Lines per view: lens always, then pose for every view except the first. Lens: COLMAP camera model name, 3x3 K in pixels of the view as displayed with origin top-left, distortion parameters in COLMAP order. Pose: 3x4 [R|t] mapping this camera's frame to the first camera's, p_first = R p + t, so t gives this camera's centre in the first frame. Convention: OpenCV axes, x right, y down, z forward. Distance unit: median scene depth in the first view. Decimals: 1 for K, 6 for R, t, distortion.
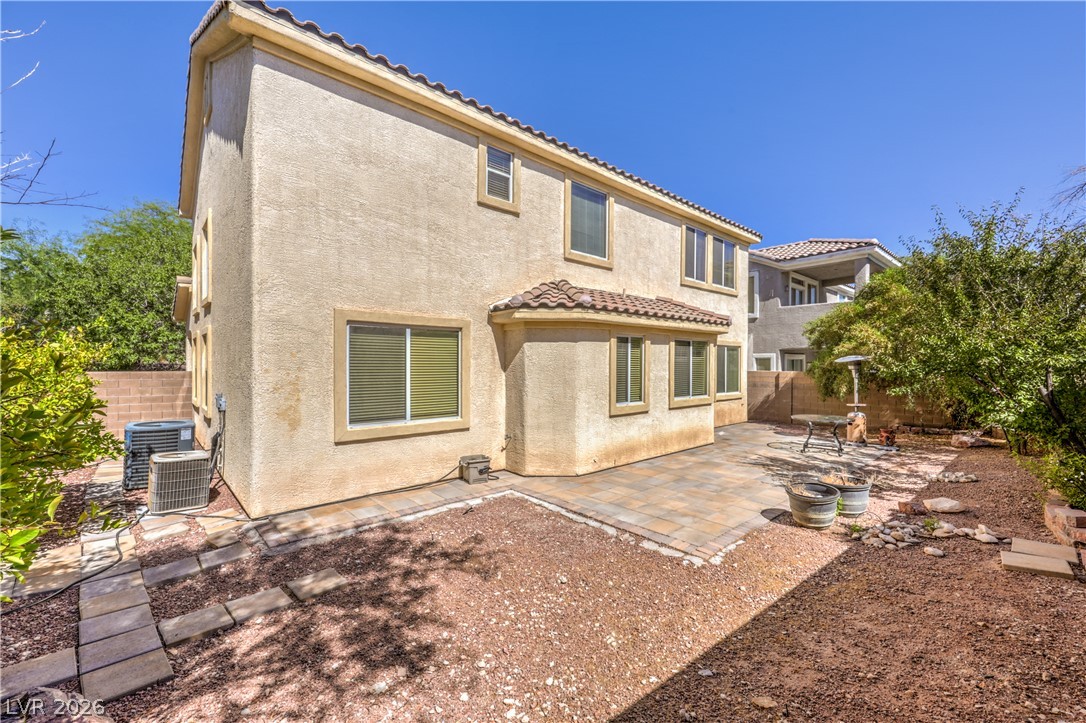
lens RADIAL K [[444.0, 0, 545.4], [0, 444.0, 362.2], [0, 0, 1]] dist [-0.002267, 0.001238]
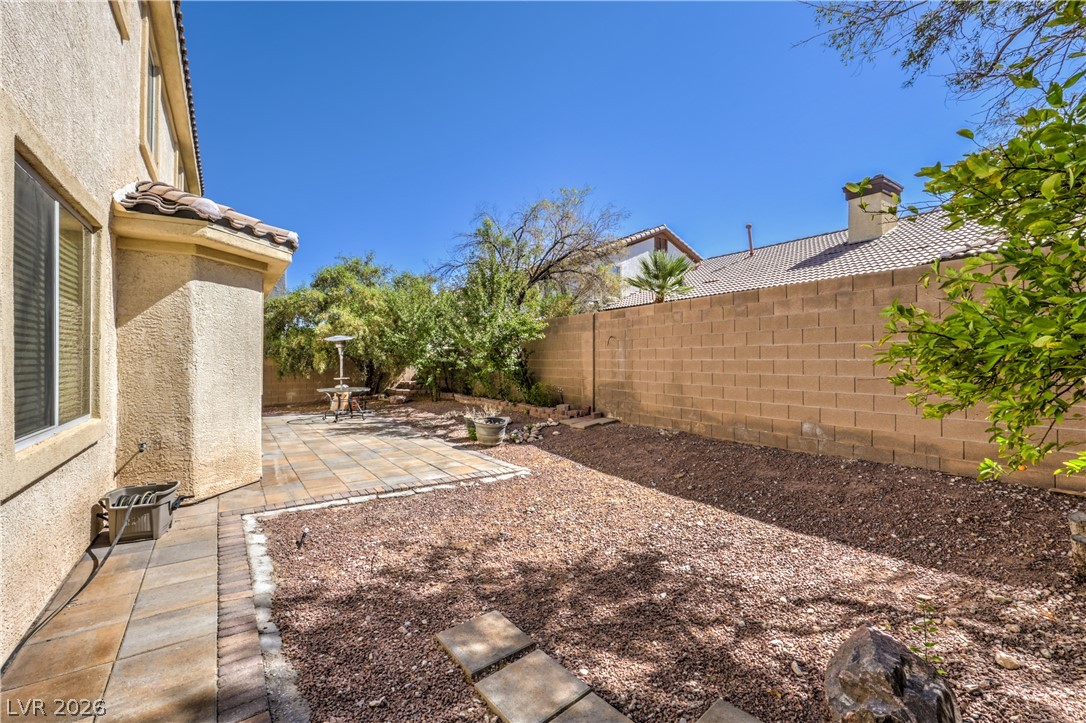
lens RADIAL K [[444.0, 0, 570.1], [0, 444.0, 355.2], [0, 0, 1]] dist [-0.002267, 0.001238]
pose [[0.108546, 0.001656, 0.994090, -0.890597], [0.001464, 0.999997, -0.001826, 0.089759], [-0.994090, 0.001654, 0.108544, 0.659157]]
